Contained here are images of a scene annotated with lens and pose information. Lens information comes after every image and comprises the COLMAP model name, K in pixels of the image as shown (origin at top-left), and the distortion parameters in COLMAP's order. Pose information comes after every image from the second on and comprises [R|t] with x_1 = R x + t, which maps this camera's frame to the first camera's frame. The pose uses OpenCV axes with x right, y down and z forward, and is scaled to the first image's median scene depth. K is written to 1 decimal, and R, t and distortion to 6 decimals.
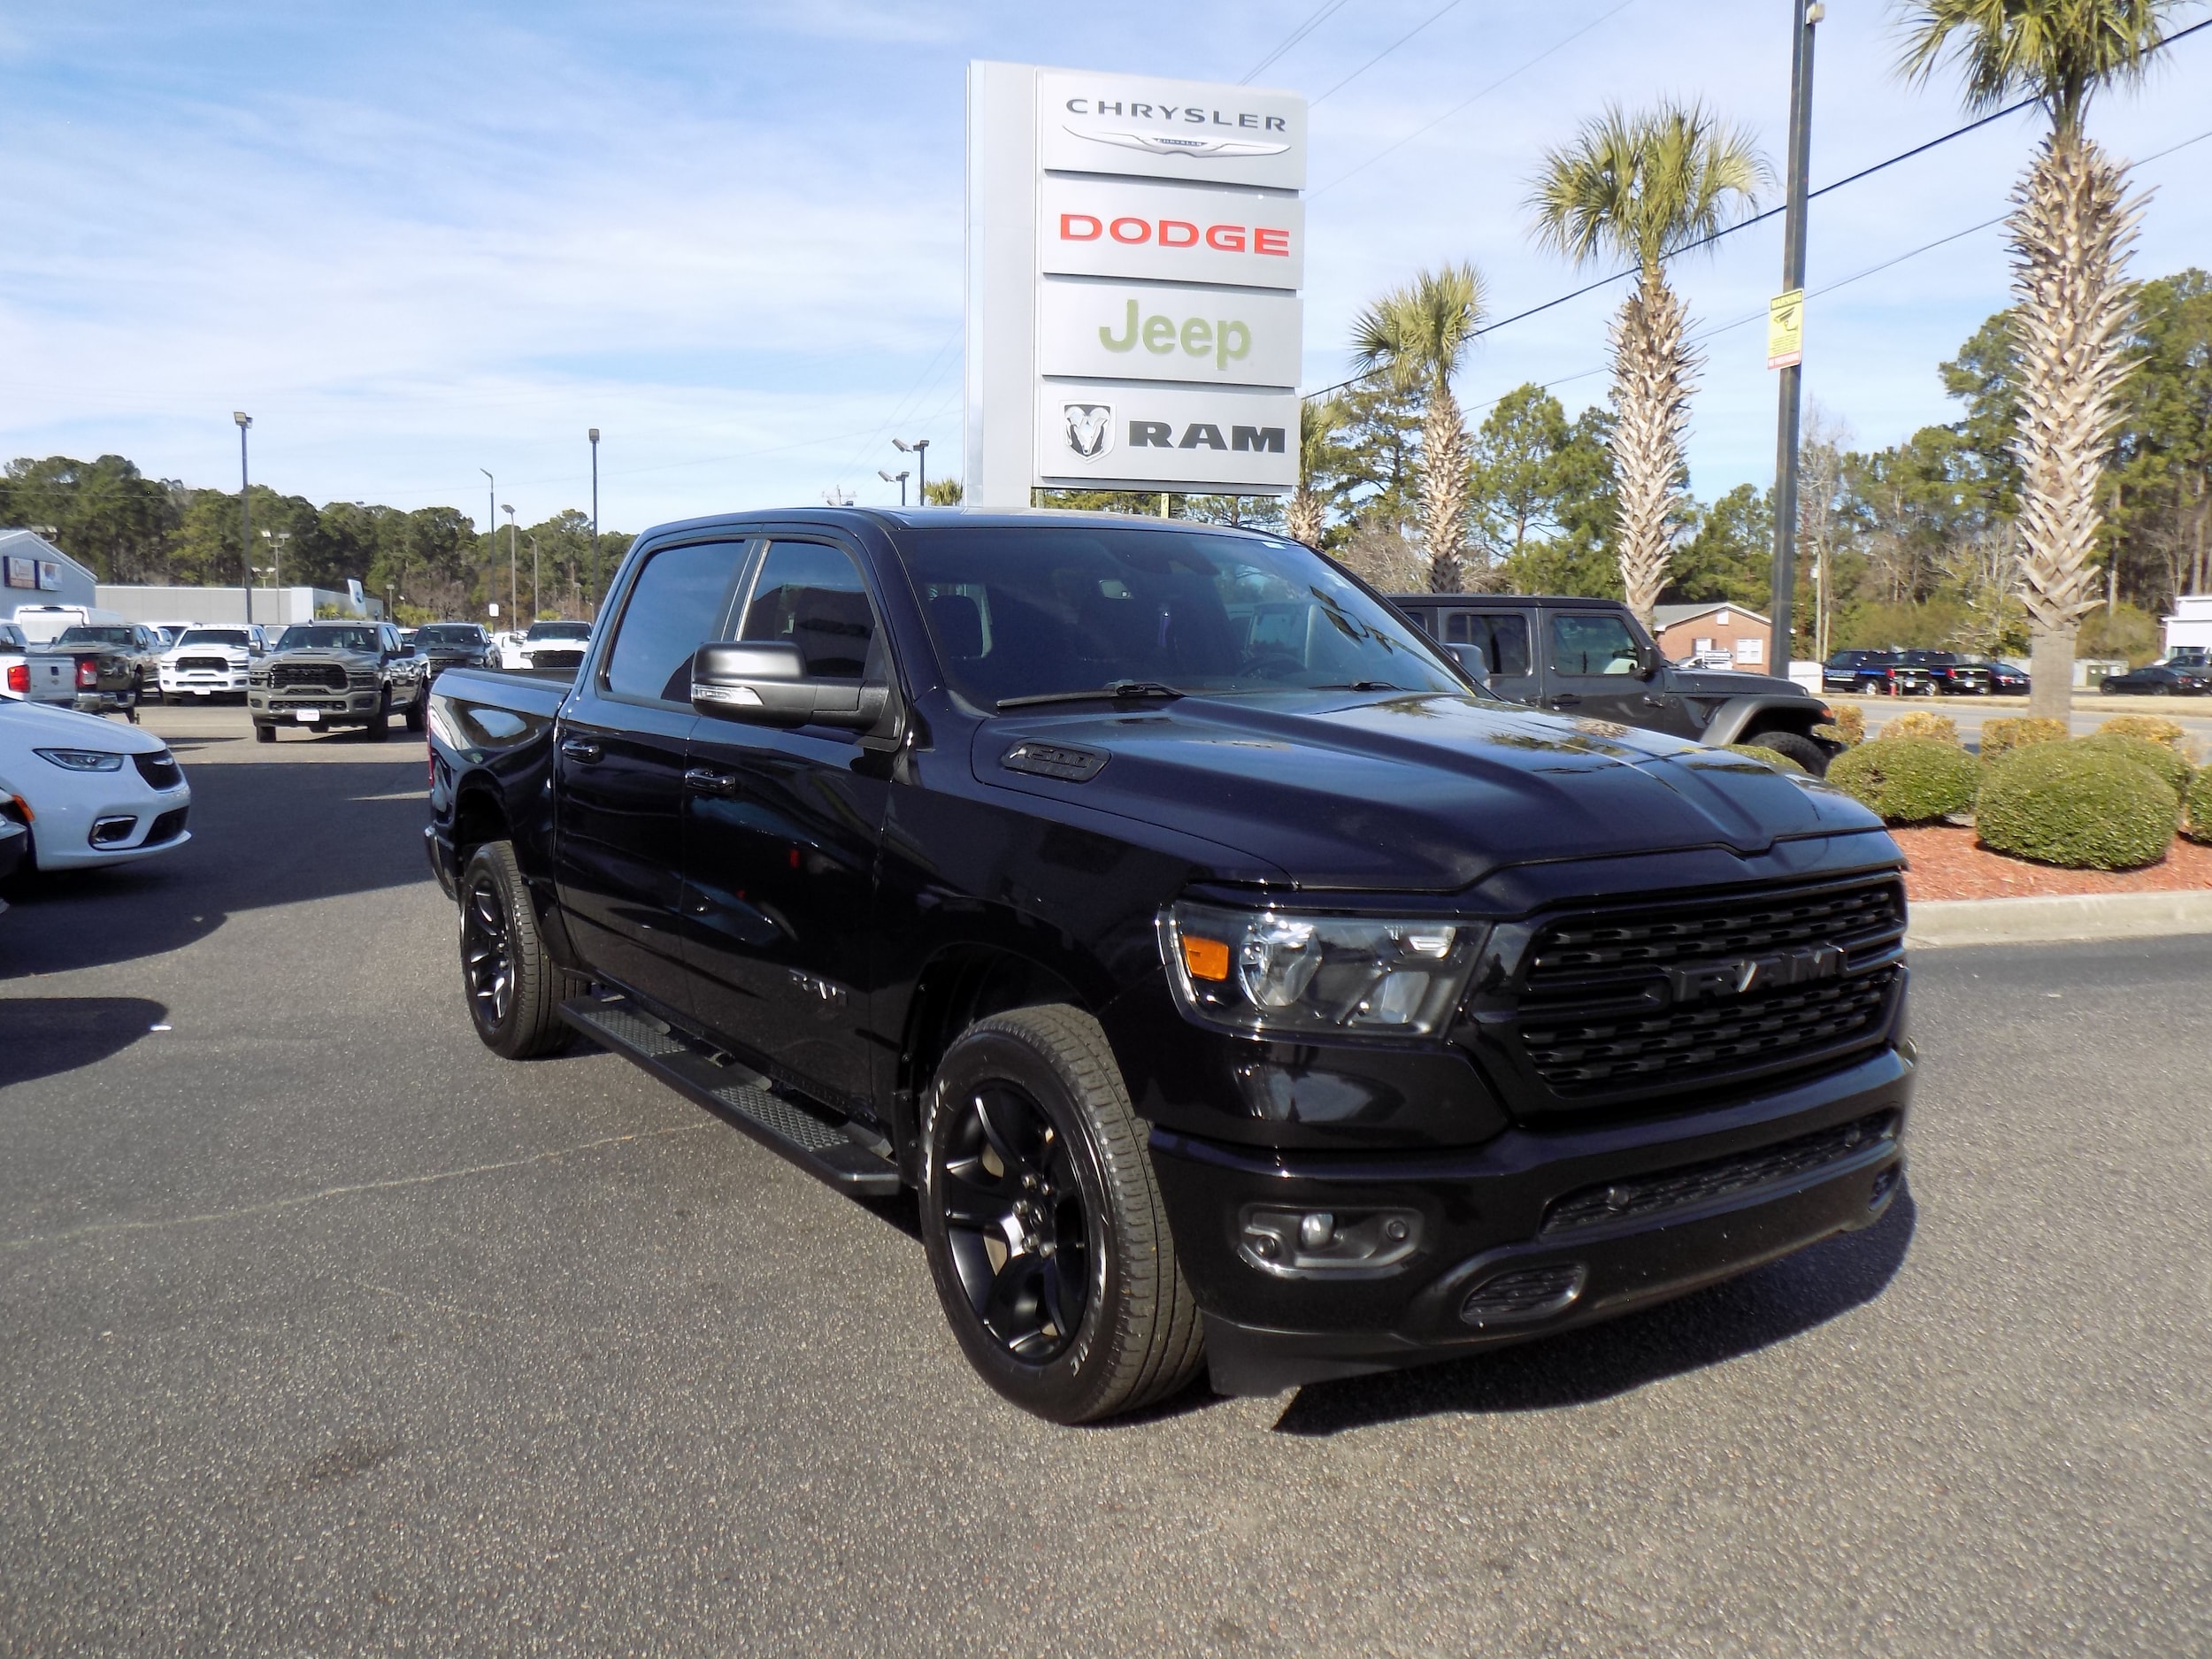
lens RADIAL K [[1792.5, 0, 1111.9], [0, 1792.5, 832.9], [0, 0, 1]] dist [-0.066213, 0.109340]
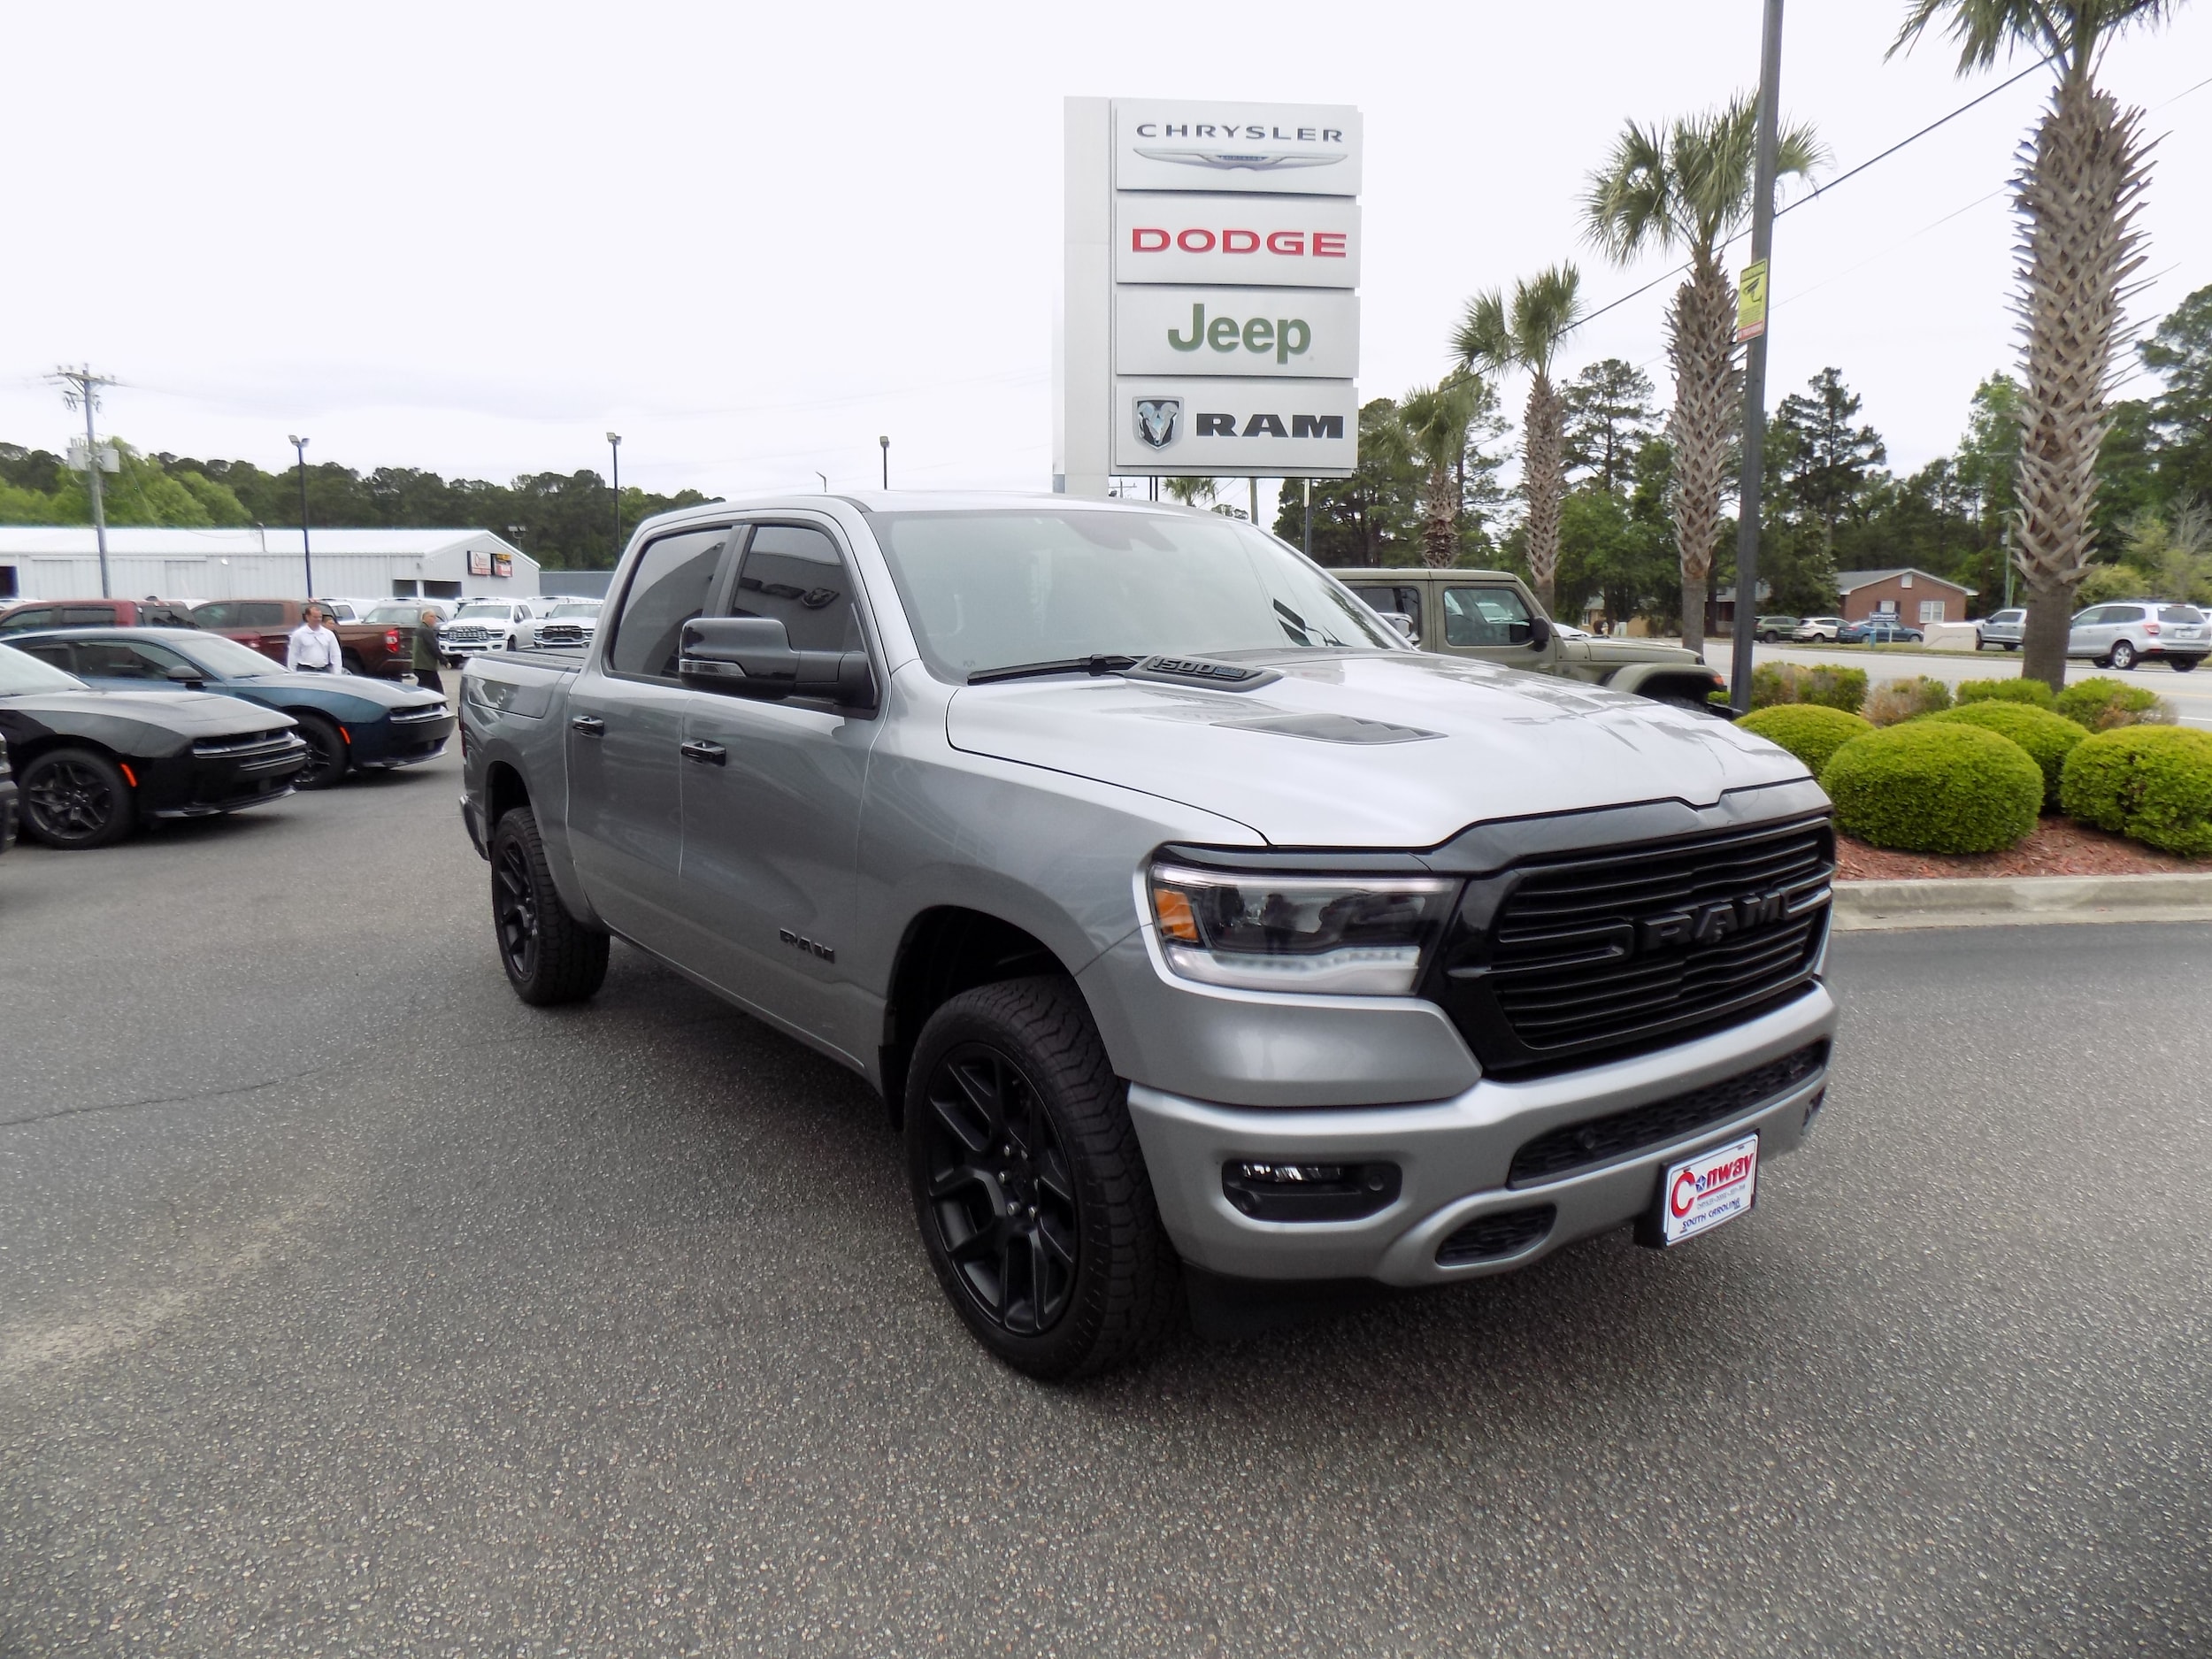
lens RADIAL K [[1485.5, 0, 1103.6], [0, 1485.5, 829.7], [0, 0, 1]] dist [-0.078726, 0.073306]
pose [[0.982440, 0.018351, -0.185676, 0.129026], [-0.010441, 0.998999, 0.043489, -0.010323], [0.186288, -0.040787, 0.981648, 0.074246]]
